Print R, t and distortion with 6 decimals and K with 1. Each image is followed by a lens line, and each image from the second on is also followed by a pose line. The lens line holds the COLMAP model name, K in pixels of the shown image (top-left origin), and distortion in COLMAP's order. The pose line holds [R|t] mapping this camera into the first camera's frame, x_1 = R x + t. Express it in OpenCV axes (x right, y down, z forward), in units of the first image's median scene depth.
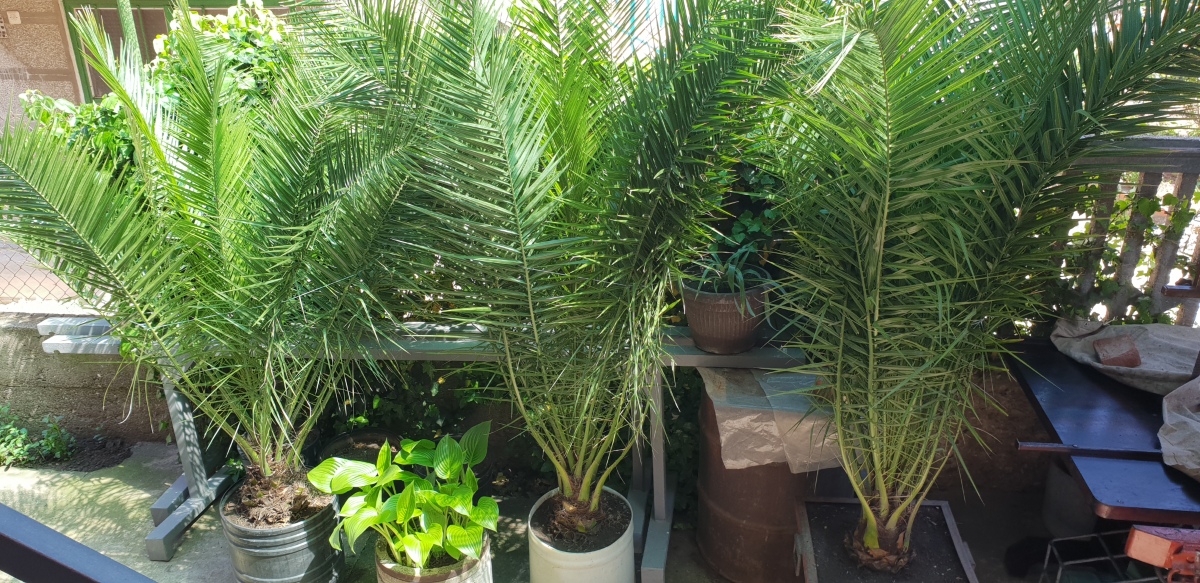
lens RADIAL K [[878.3, 0, 581.5], [0, 878.3, 290.2], [0, 0, 1]] dist [0.042842, -0.001844]
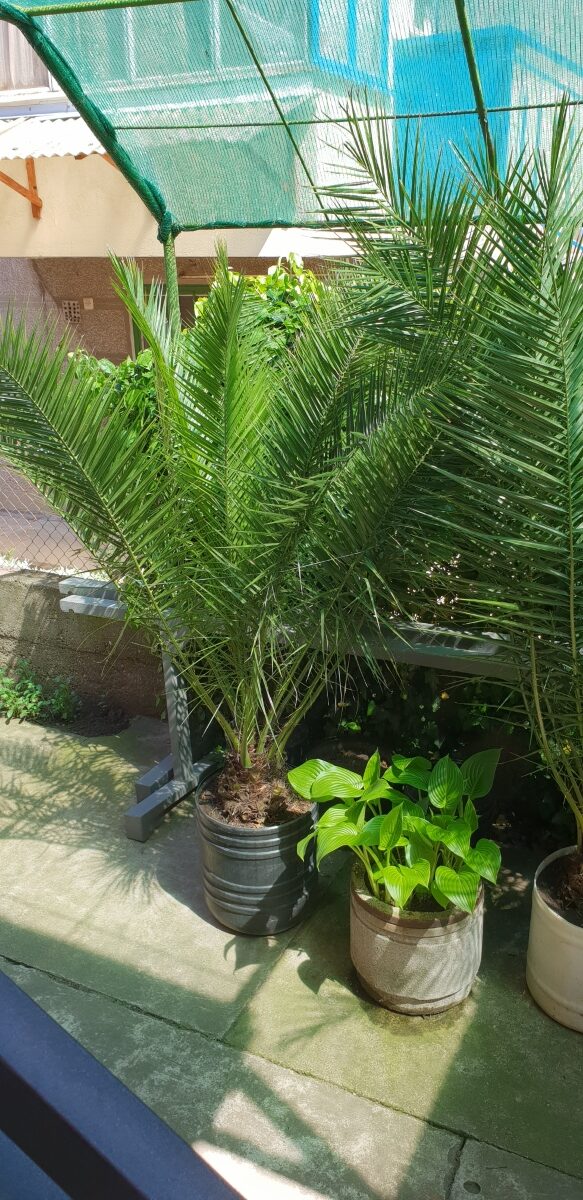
lens RADIAL K [[866.3, 0, 327.0], [0, 866.3, 590.0], [0, 0, 1]] dist [0.112270, -0.079340]
pose [[0.950105, 0.102902, -0.294469, -0.033823], [-0.115044, 0.993066, -0.024164, 0.042015], [0.289941, 0.056835, 0.955356, 0.165334]]
